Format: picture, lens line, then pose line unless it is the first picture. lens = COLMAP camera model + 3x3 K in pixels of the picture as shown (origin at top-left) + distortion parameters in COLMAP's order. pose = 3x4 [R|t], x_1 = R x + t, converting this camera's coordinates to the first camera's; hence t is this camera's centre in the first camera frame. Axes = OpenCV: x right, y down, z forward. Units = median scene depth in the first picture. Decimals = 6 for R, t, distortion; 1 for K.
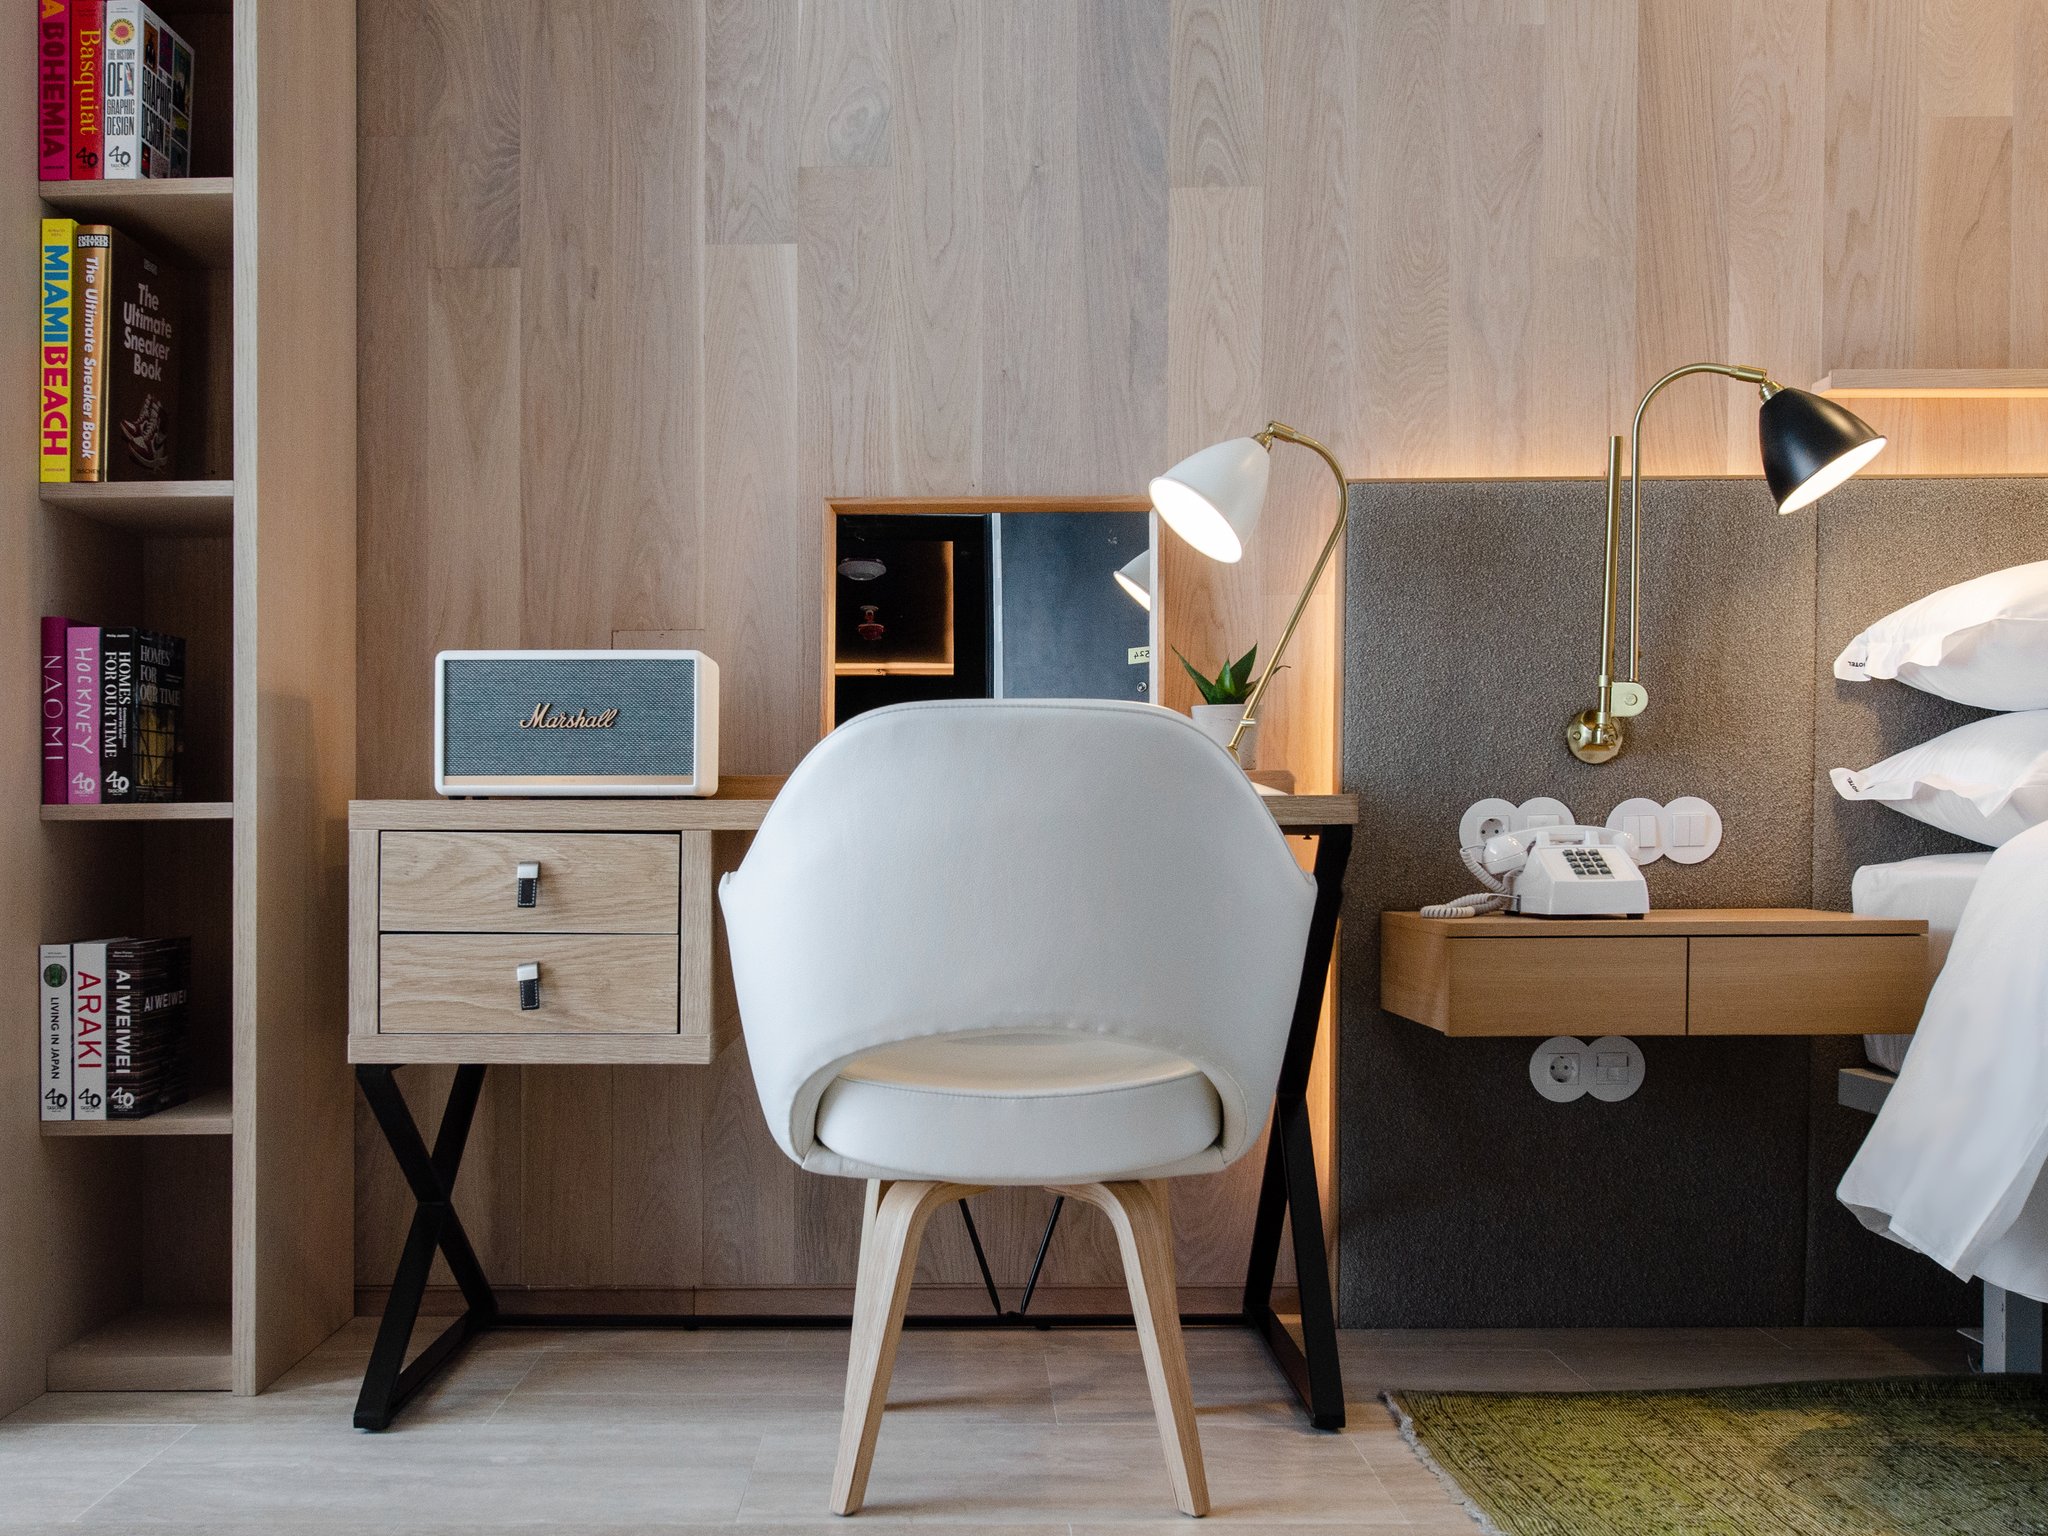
lens RADIAL K [[1777.3, 0, 1047.0], [0, 1777.3, 892.5], [0, 0, 1]] dist [0.028537, 0.001913]
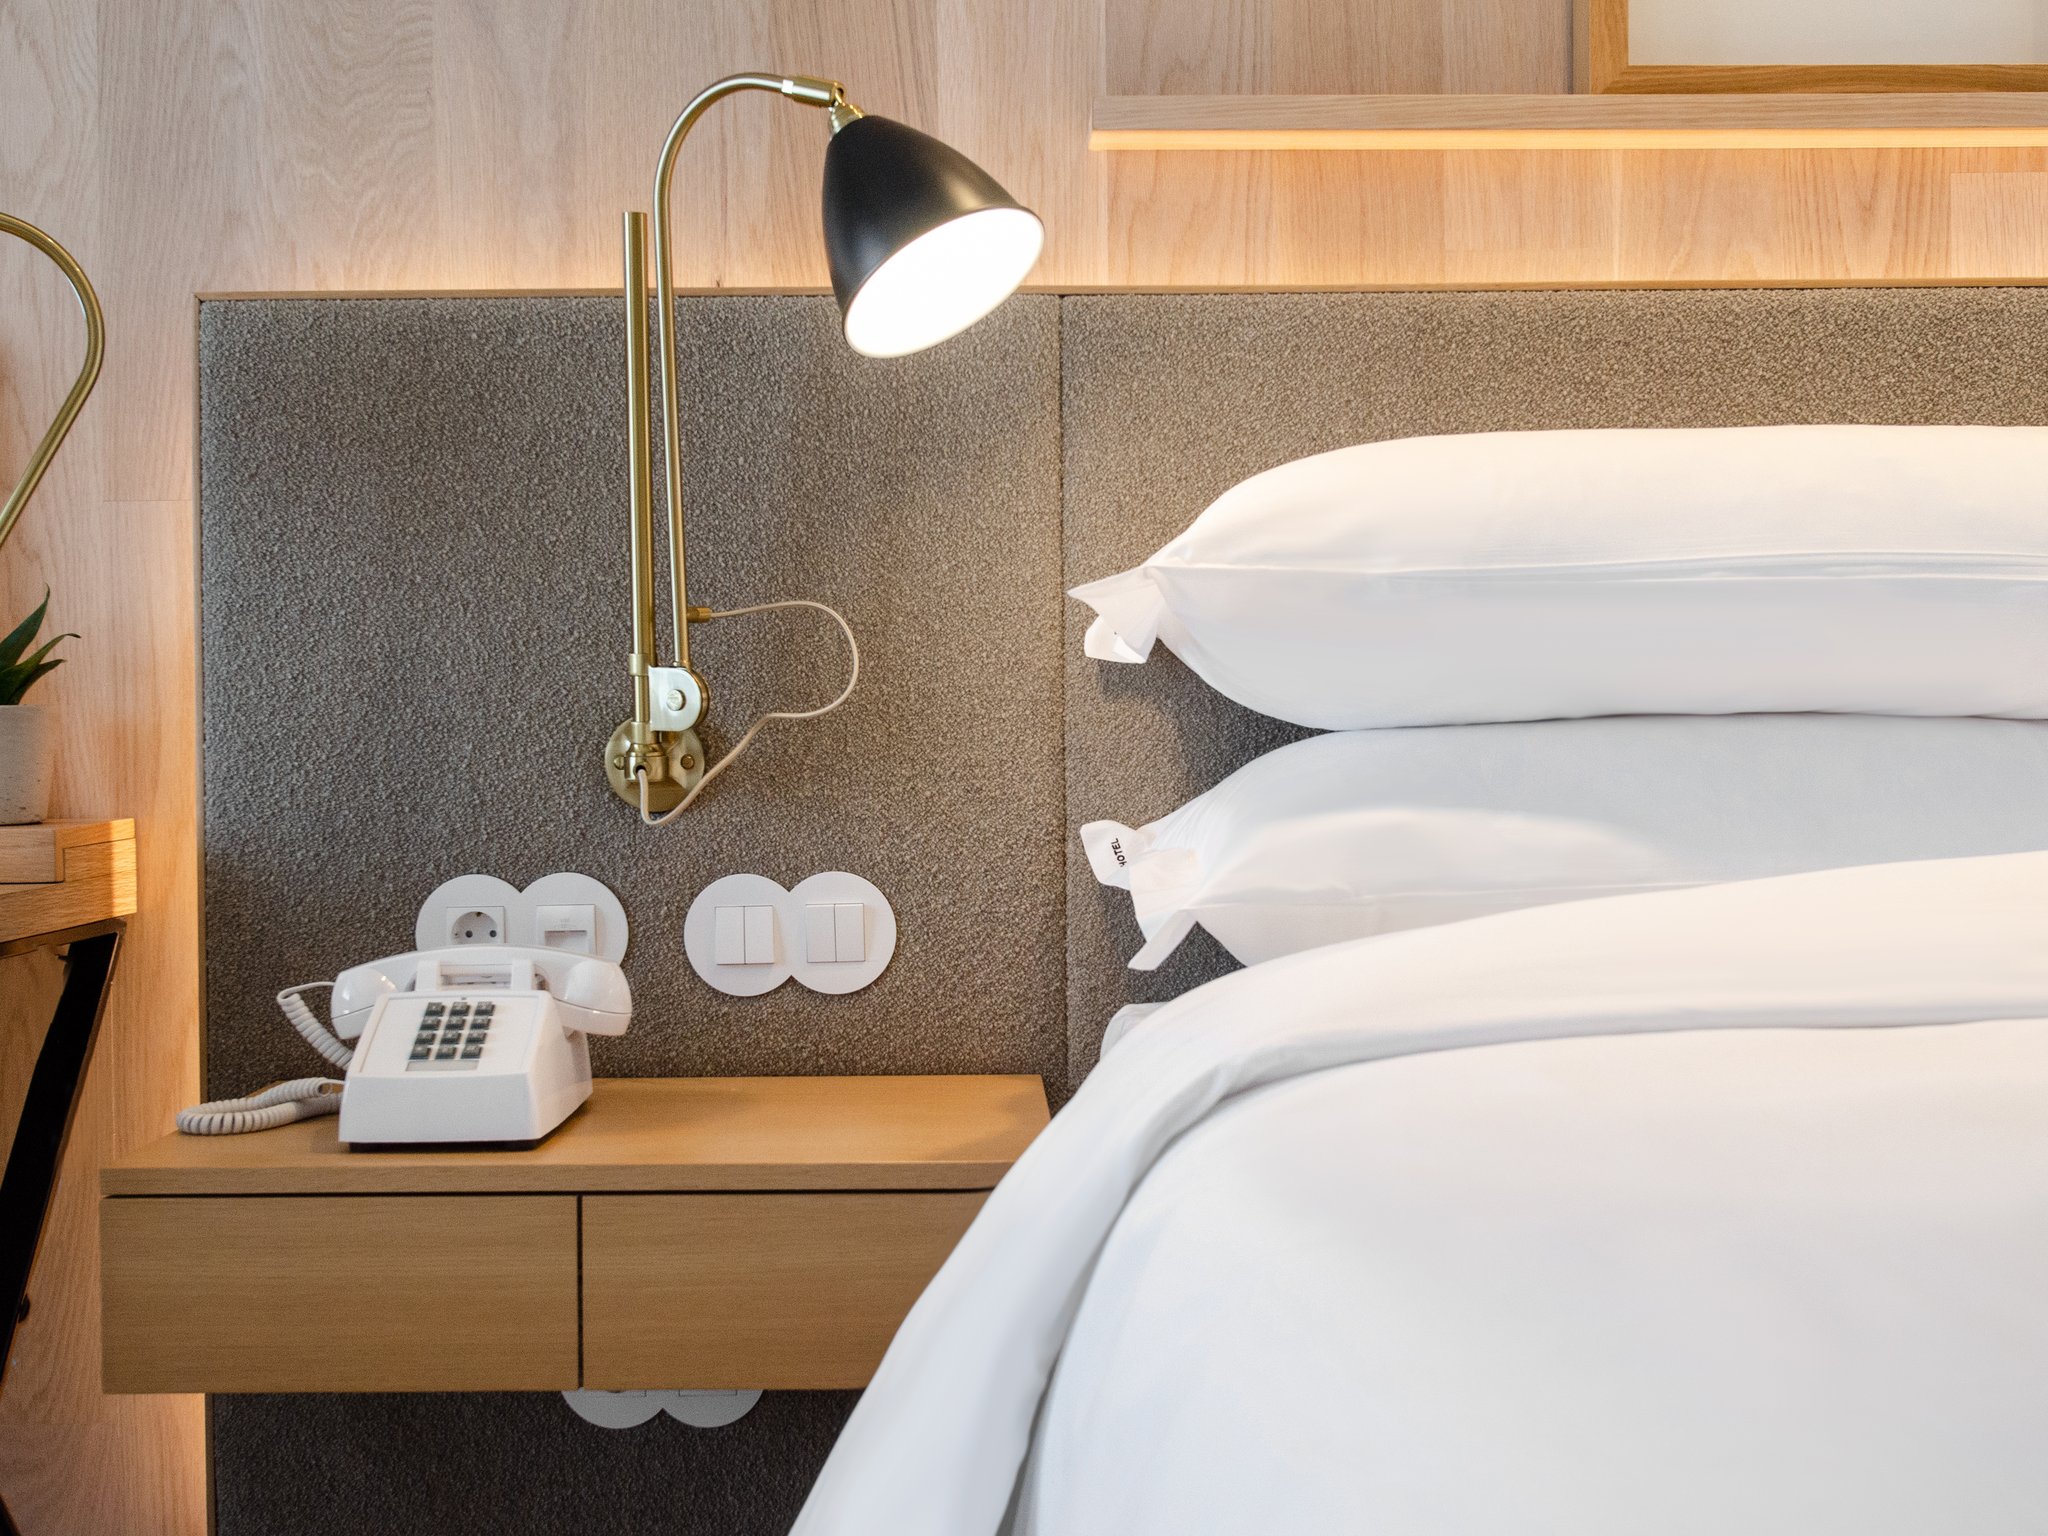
lens RADIAL K [[2132.8, 0, 1015.5], [0, 2132.8, 766.5], [0, 0, 1]] dist [0.029673, 0.000000]
pose [[0.999683, 0.000249, -0.025190, 0.430542], [-0.000781, 0.999777, -0.021119, -0.071916], [0.025179, 0.021132, 0.999460, 0.346419]]
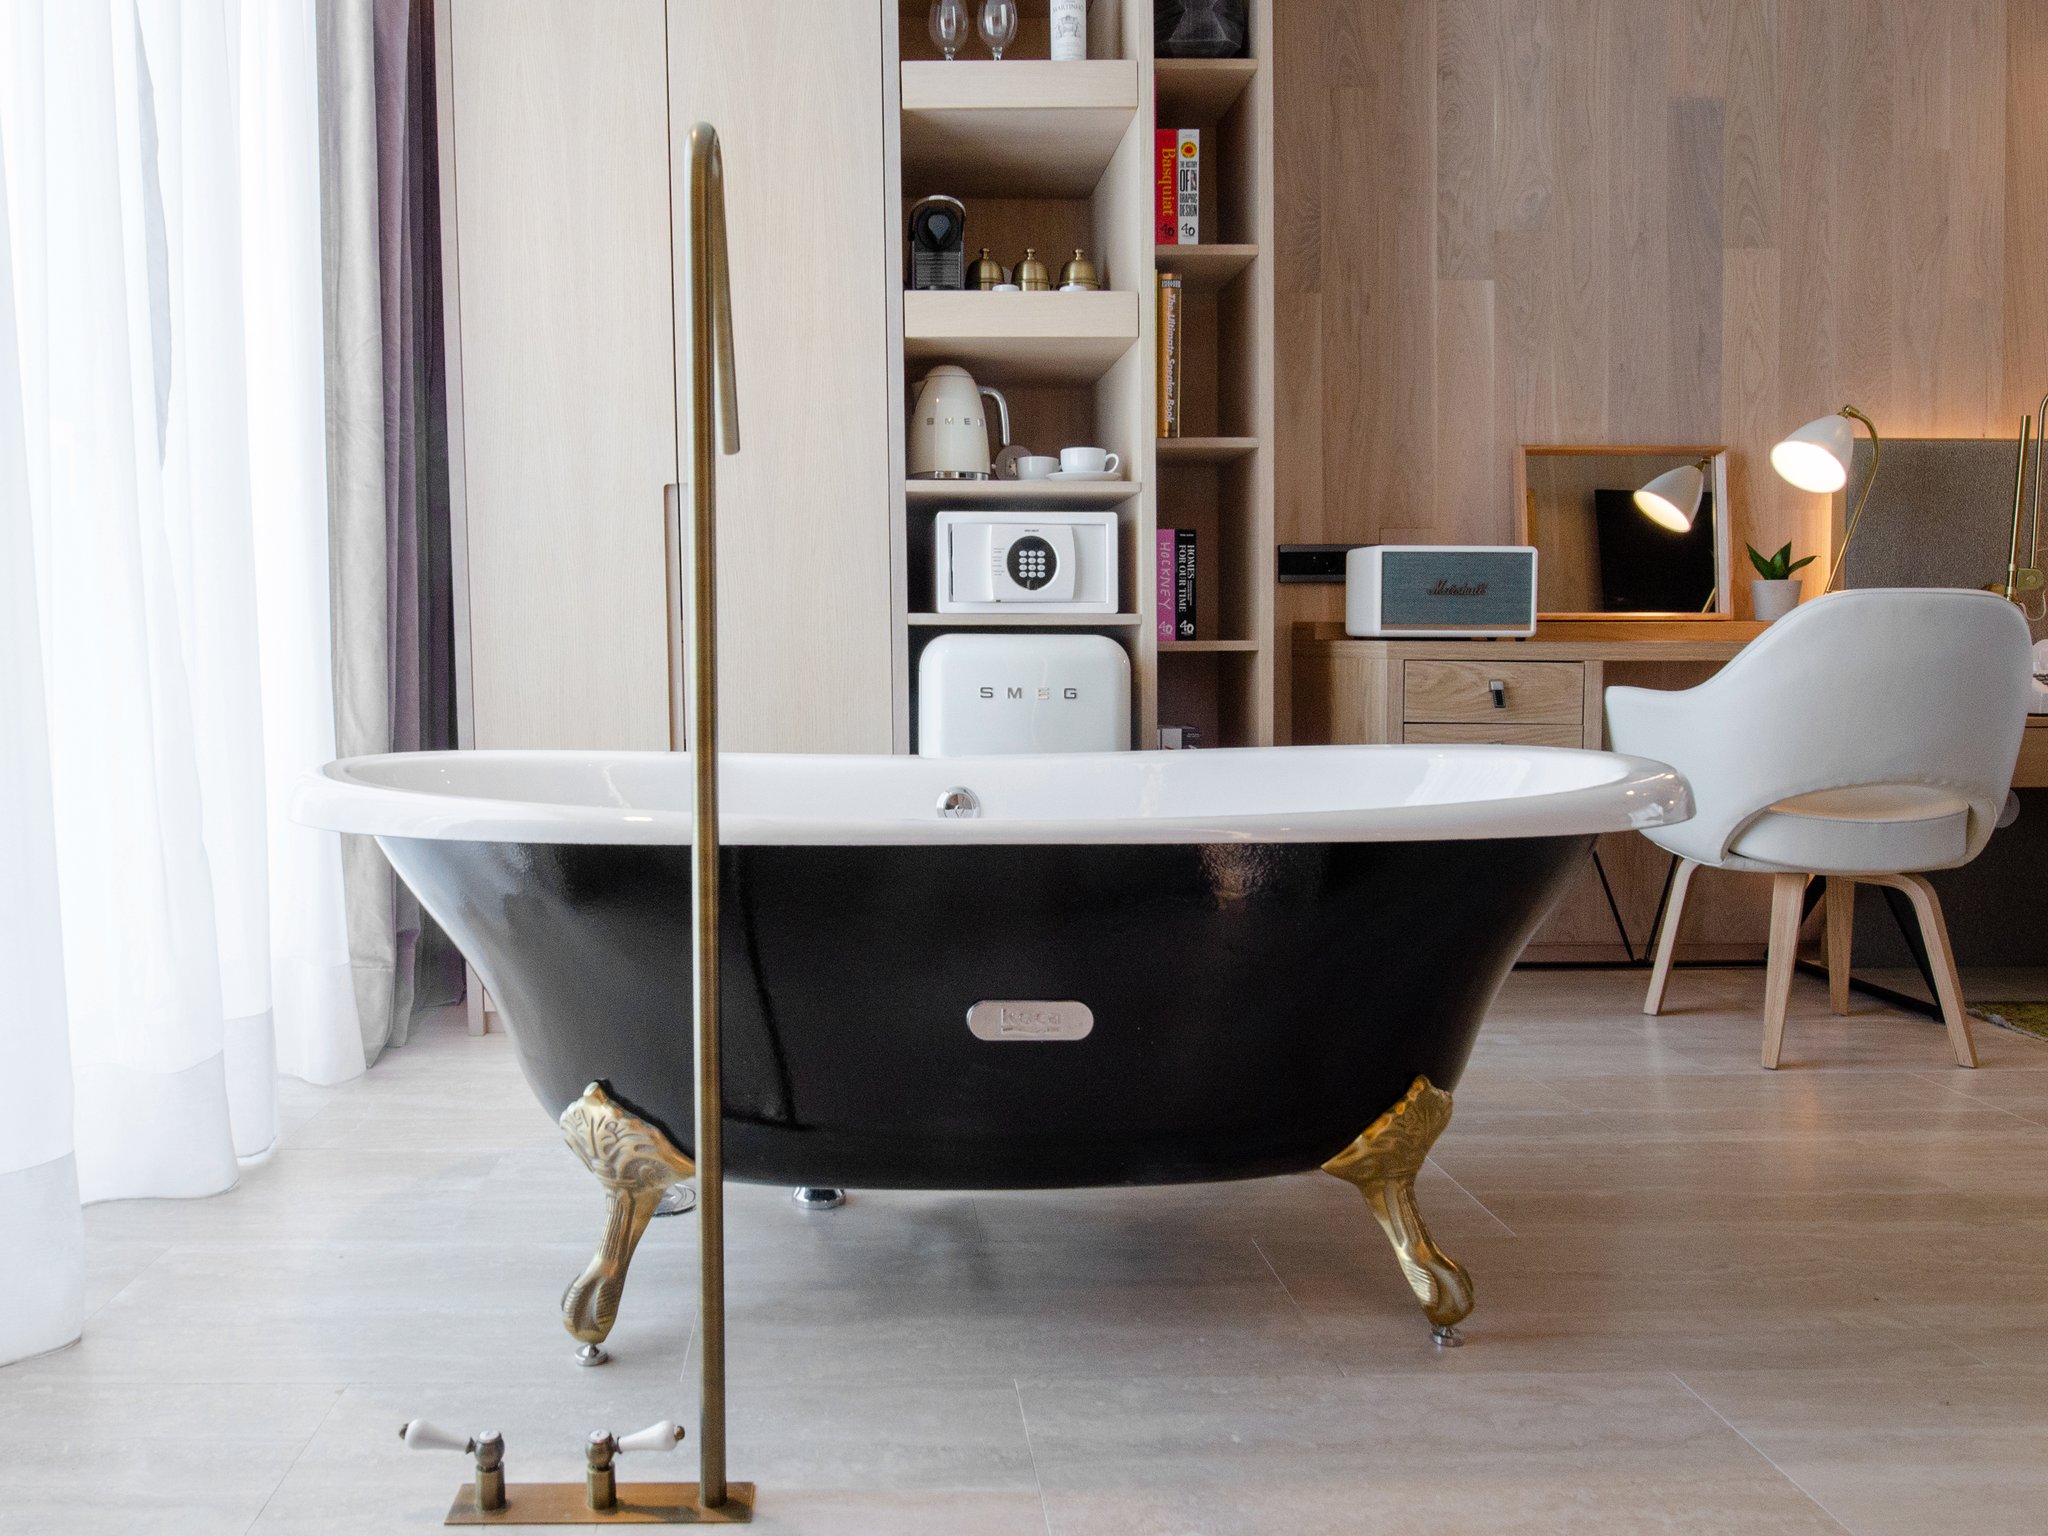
lens RADIAL K [[1277.5, 0, 1096.6], [0, 1277.5, 726.9], [0, 0, 1]] dist [0.020381, -0.002475]
pose [[0.997896, 0.001915, 0.064809, -0.562658], [-0.003972, 0.999492, 0.031620, -0.007400], [-0.064715, -0.031811, 0.997397, -0.109294]]
